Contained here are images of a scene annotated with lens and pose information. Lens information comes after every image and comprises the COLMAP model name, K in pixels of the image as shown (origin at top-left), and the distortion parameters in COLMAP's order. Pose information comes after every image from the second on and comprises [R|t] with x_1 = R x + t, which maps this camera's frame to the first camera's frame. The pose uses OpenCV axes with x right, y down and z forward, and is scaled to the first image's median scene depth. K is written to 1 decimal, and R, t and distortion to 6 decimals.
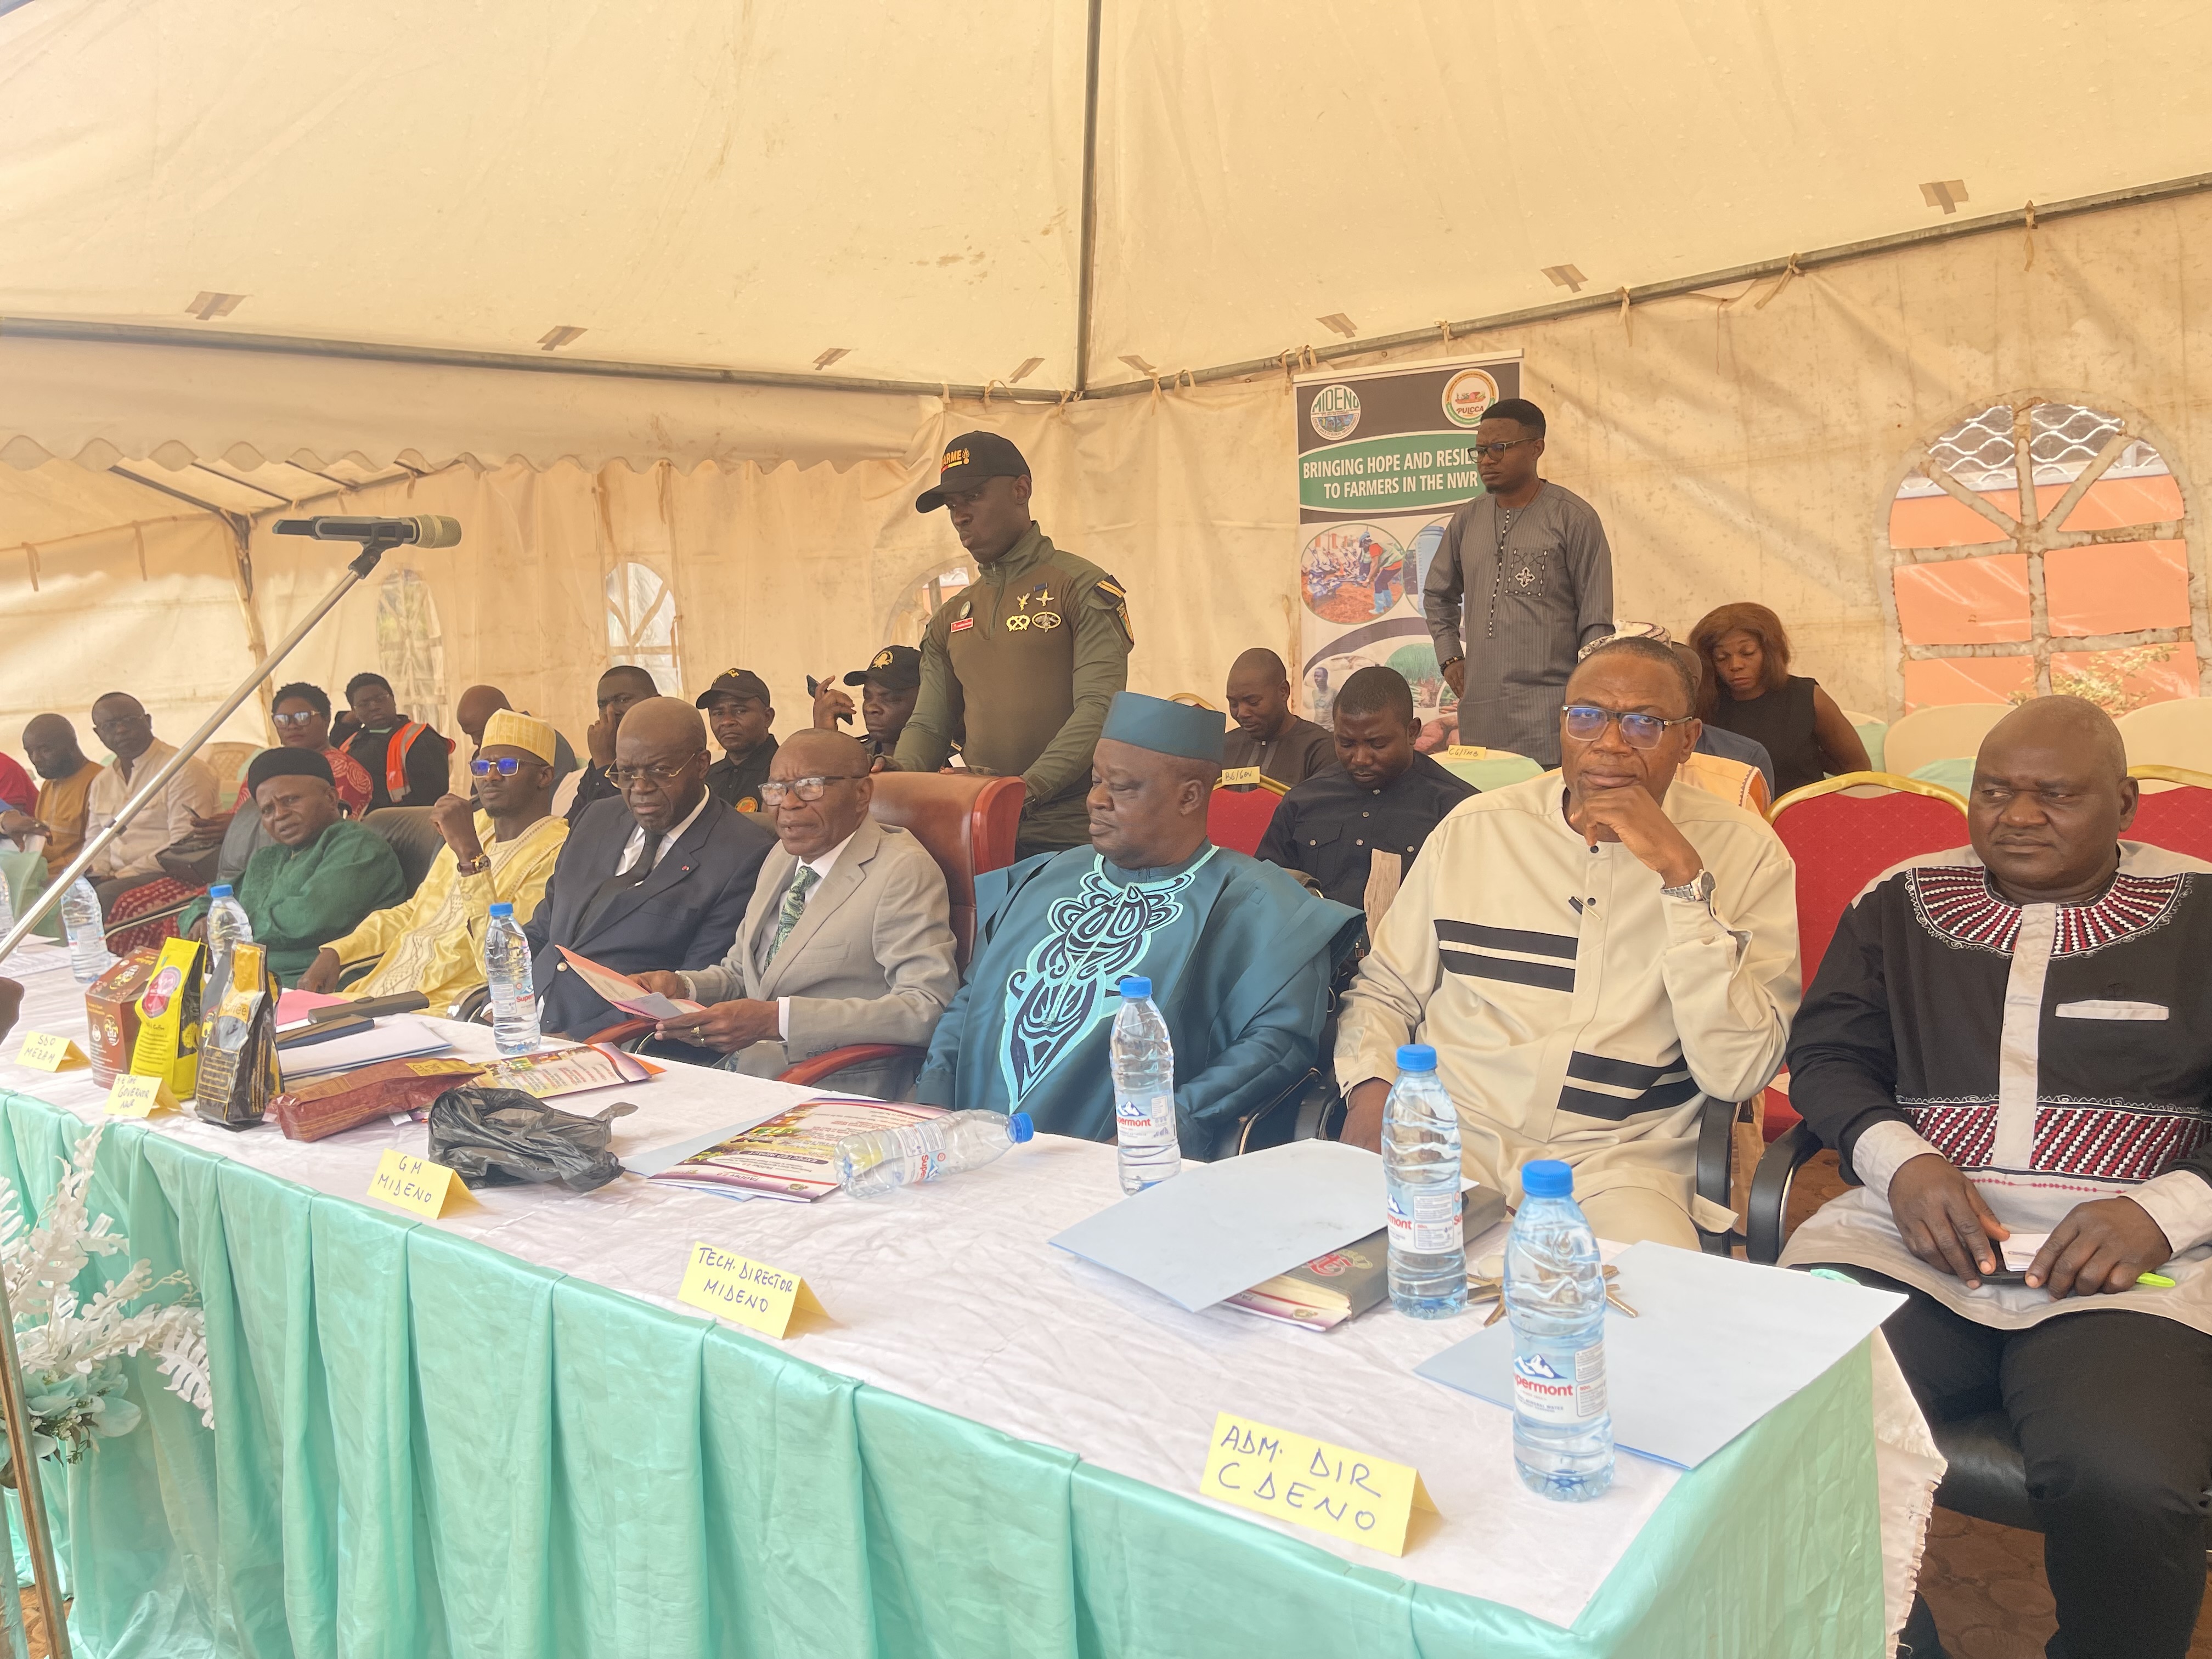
lens RADIAL K [[1711.2, 0, 1112.1], [0, 1711.2, 828.9], [0, 0, 1]] dist [0.046886, -0.059208]
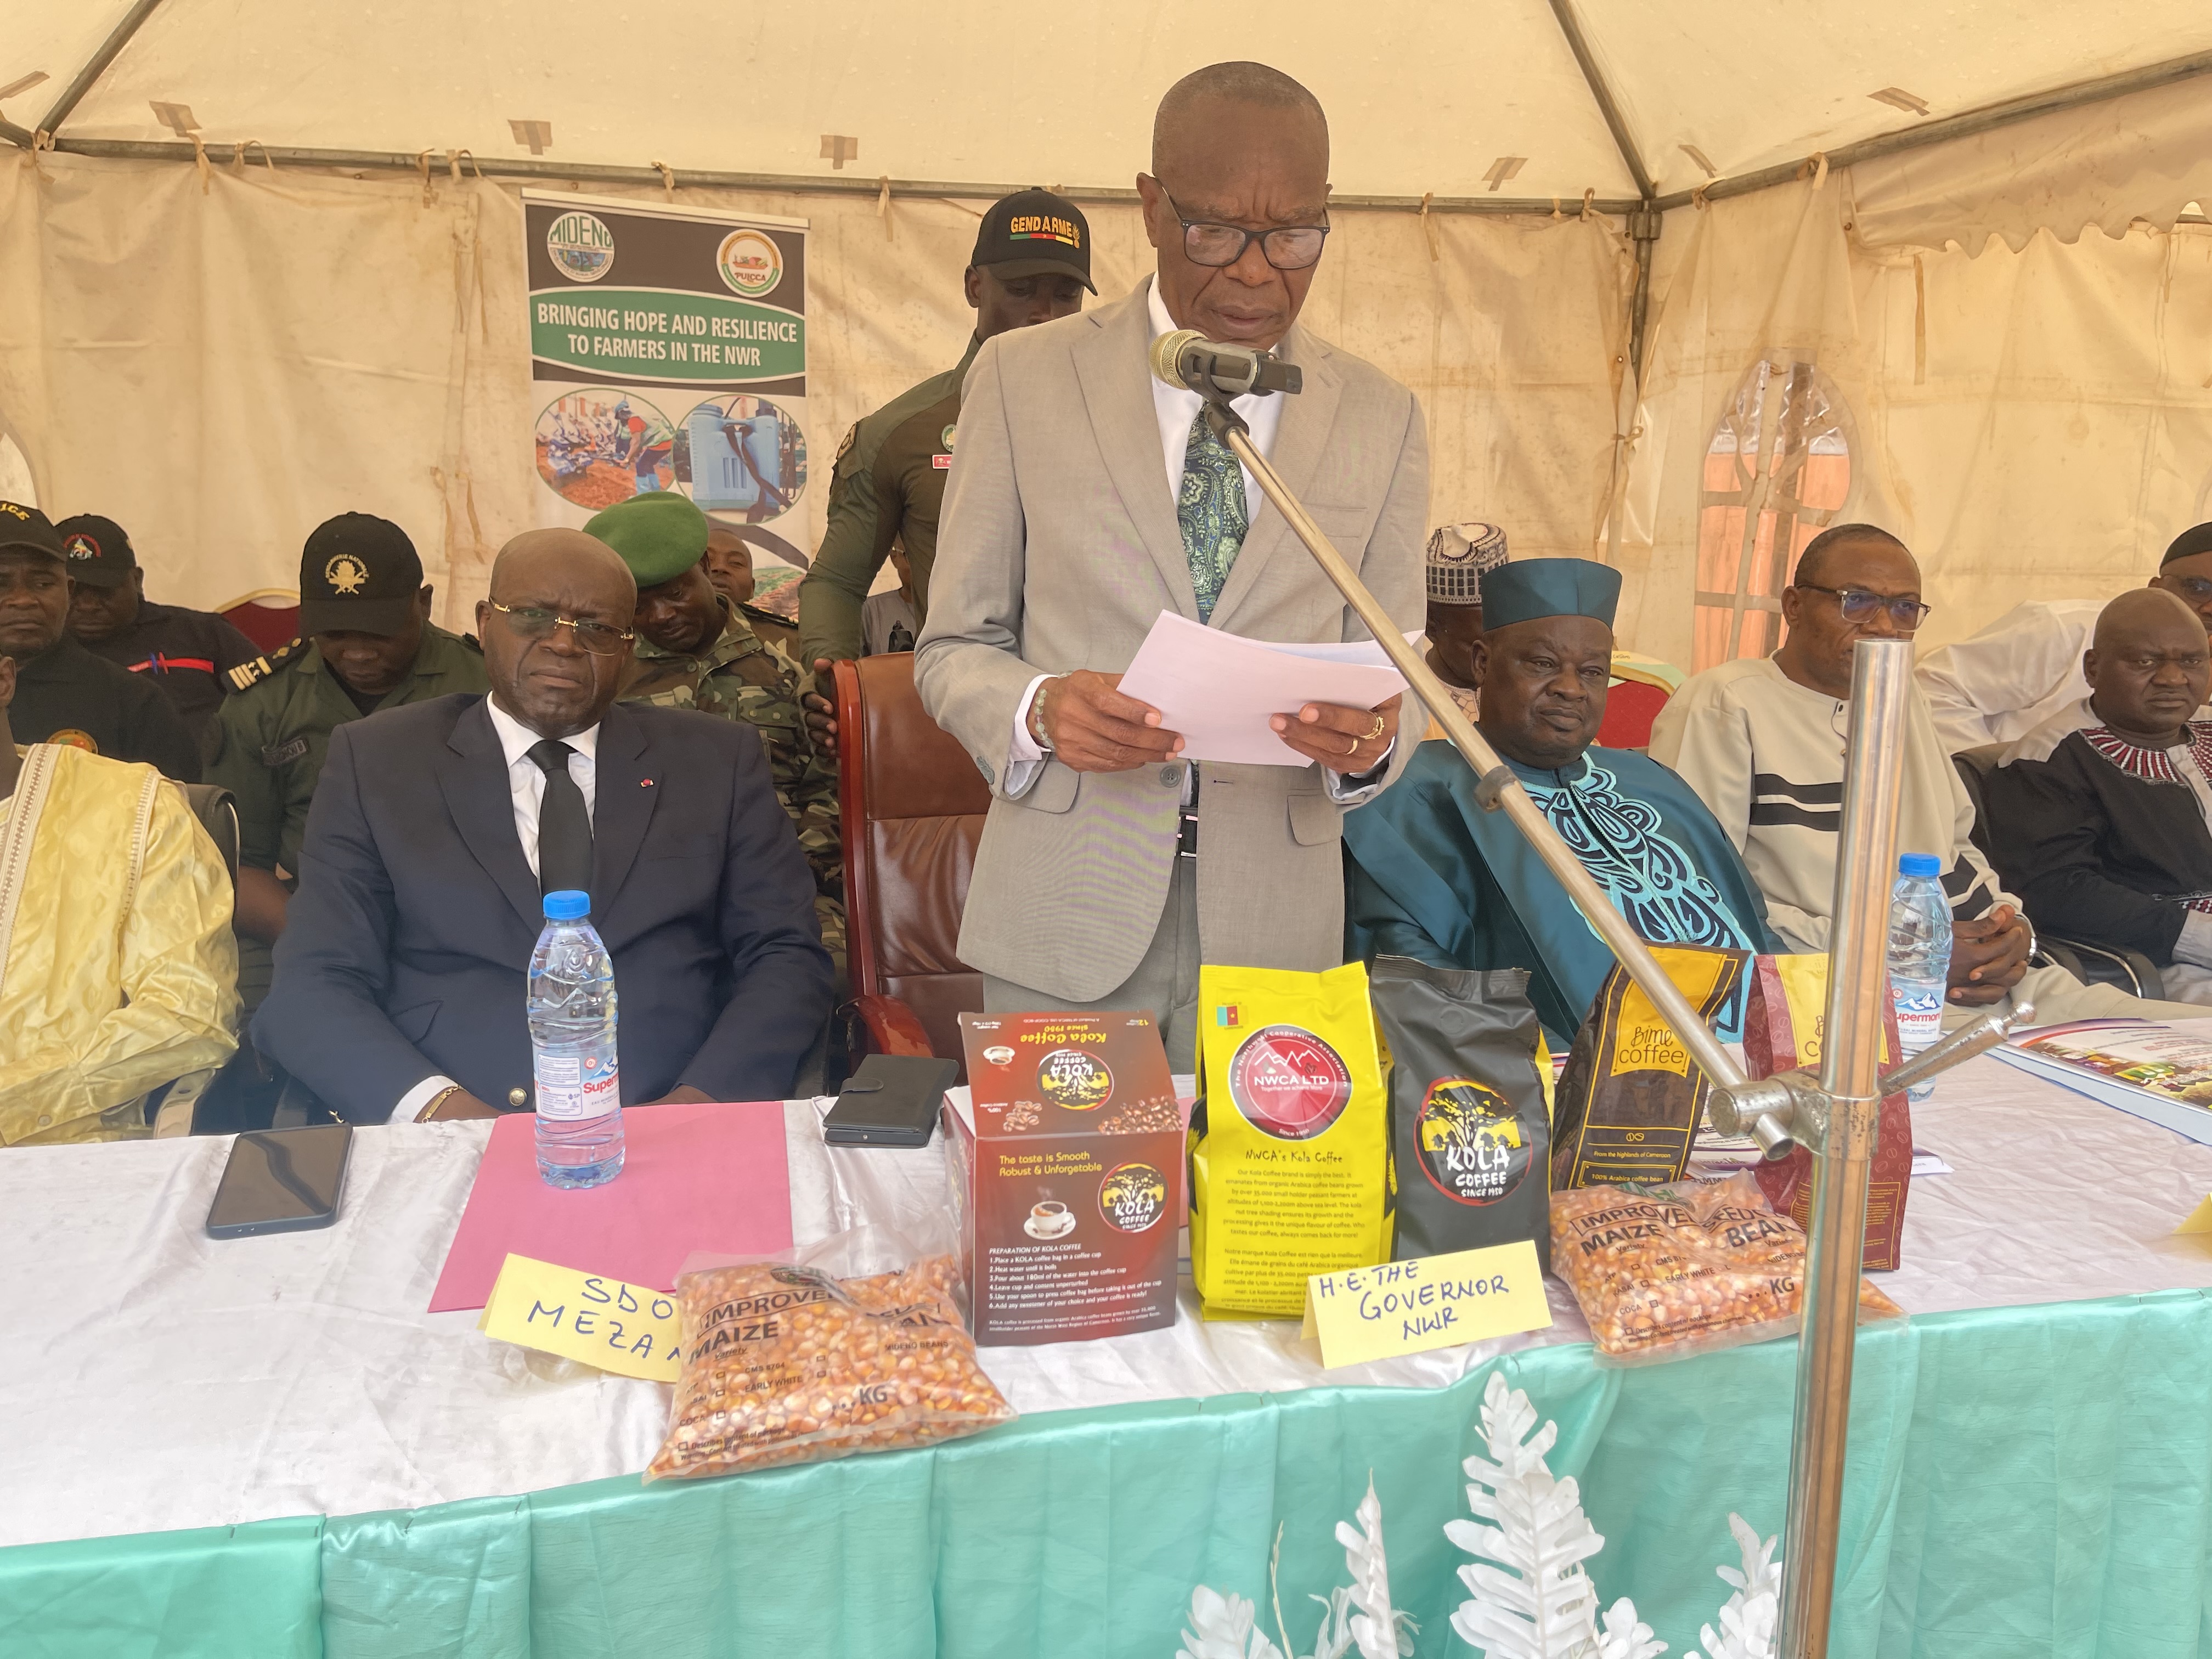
lens RADIAL K [[1711.2, 0, 1102.7], [0, 1711.2, 840.6], [0, 0, 1]] dist [0.046886, -0.059208]
pose [[0.615299, -0.072653, 0.784939, -0.384138], [0.043079, 0.997355, 0.058546, 0.001170], [-0.787116, -0.002209, 0.616801, 0.302491]]
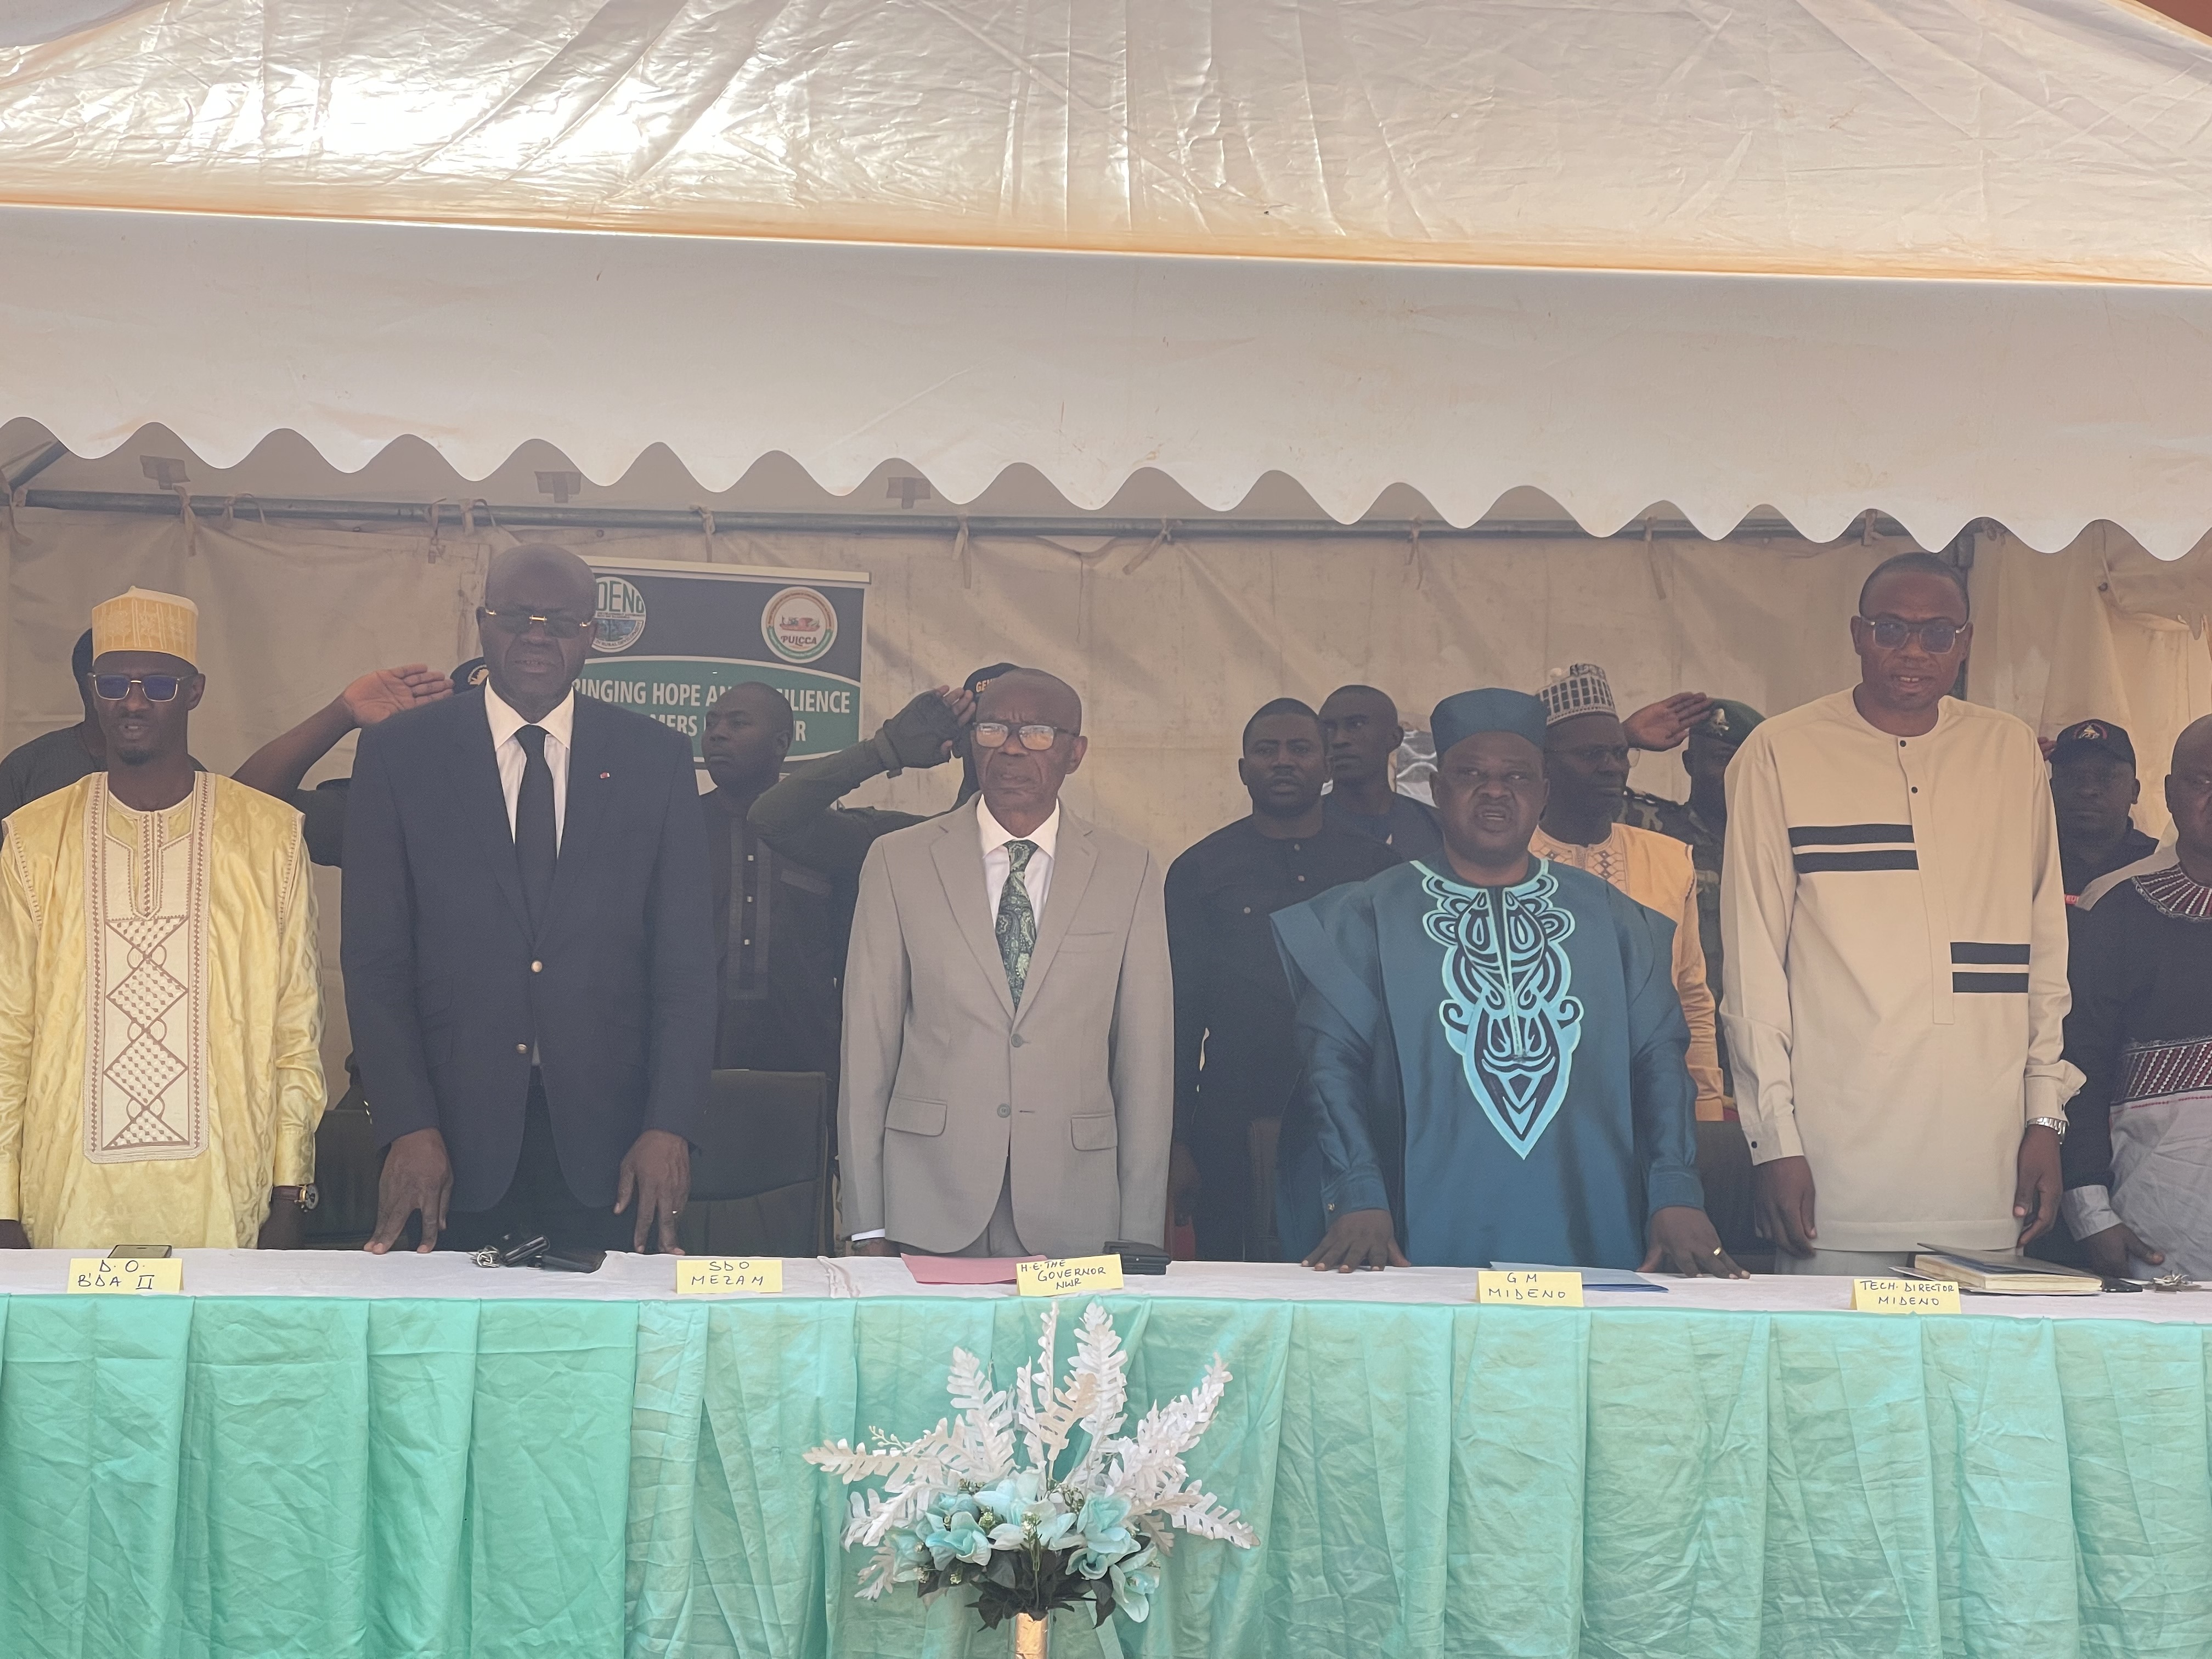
lens RADIAL K [[4197.2, 0, 1104.1], [0, 4197.2, 832.0], [0, 0, 1]] dist [0.146597, 0.000000]
pose [[0.702442, 0.087028, 0.706400, -0.959811], [0.020692, 0.989580, -0.142492, 0.100554], [-0.711440, 0.114709, 0.693322, -0.348484]]
